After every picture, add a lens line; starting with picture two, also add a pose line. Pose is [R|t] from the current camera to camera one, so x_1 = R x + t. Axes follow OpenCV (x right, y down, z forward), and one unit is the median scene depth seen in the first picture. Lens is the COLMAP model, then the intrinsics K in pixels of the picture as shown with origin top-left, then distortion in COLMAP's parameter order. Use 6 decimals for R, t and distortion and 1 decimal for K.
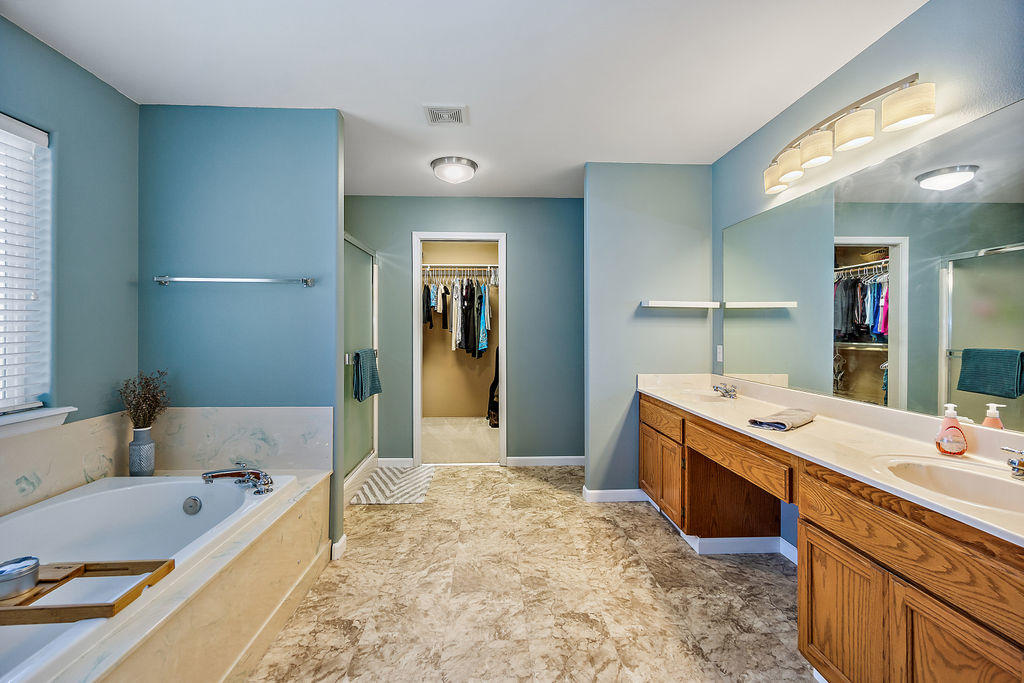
lens RADIAL K [[441.5, 0, 504.9], [0, 441.5, 333.7], [0, 0, 1]] dist [-0.002949, 0.000026]
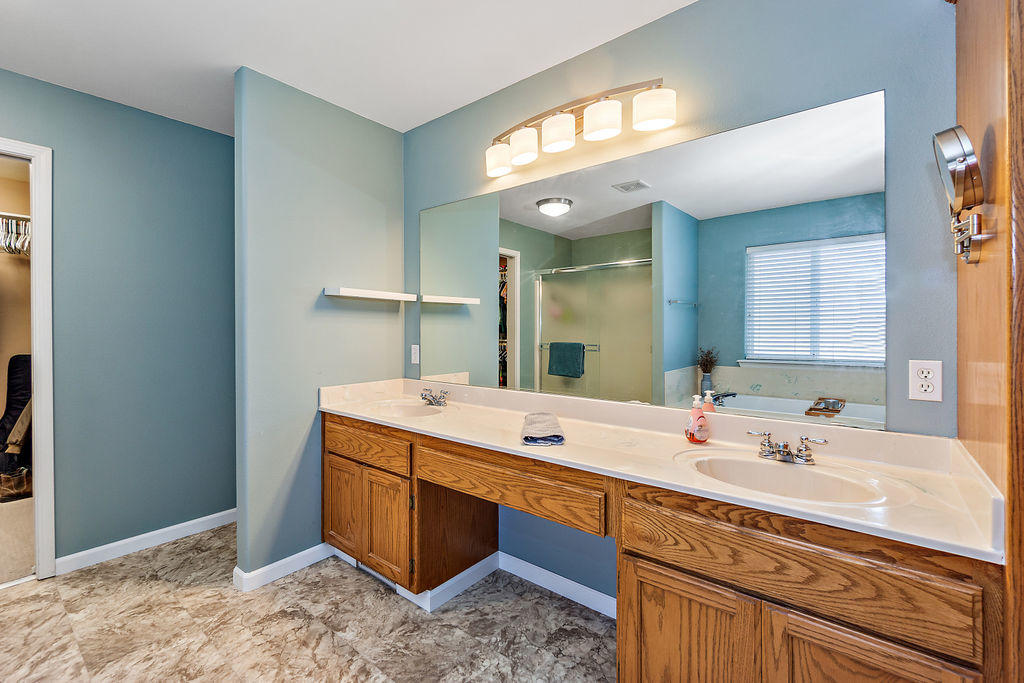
lens RADIAL K [[445.6, 0, 510.3], [0, 445.6, 332.9], [0, 0, 1]] dist [-0.003850, -0.000019]
pose [[0.661265, -0.005617, 0.750131, -0.055551], [0.004692, 0.999983, 0.003352, 0.001271], [-0.750138, 0.001303, 0.661280, 0.359613]]
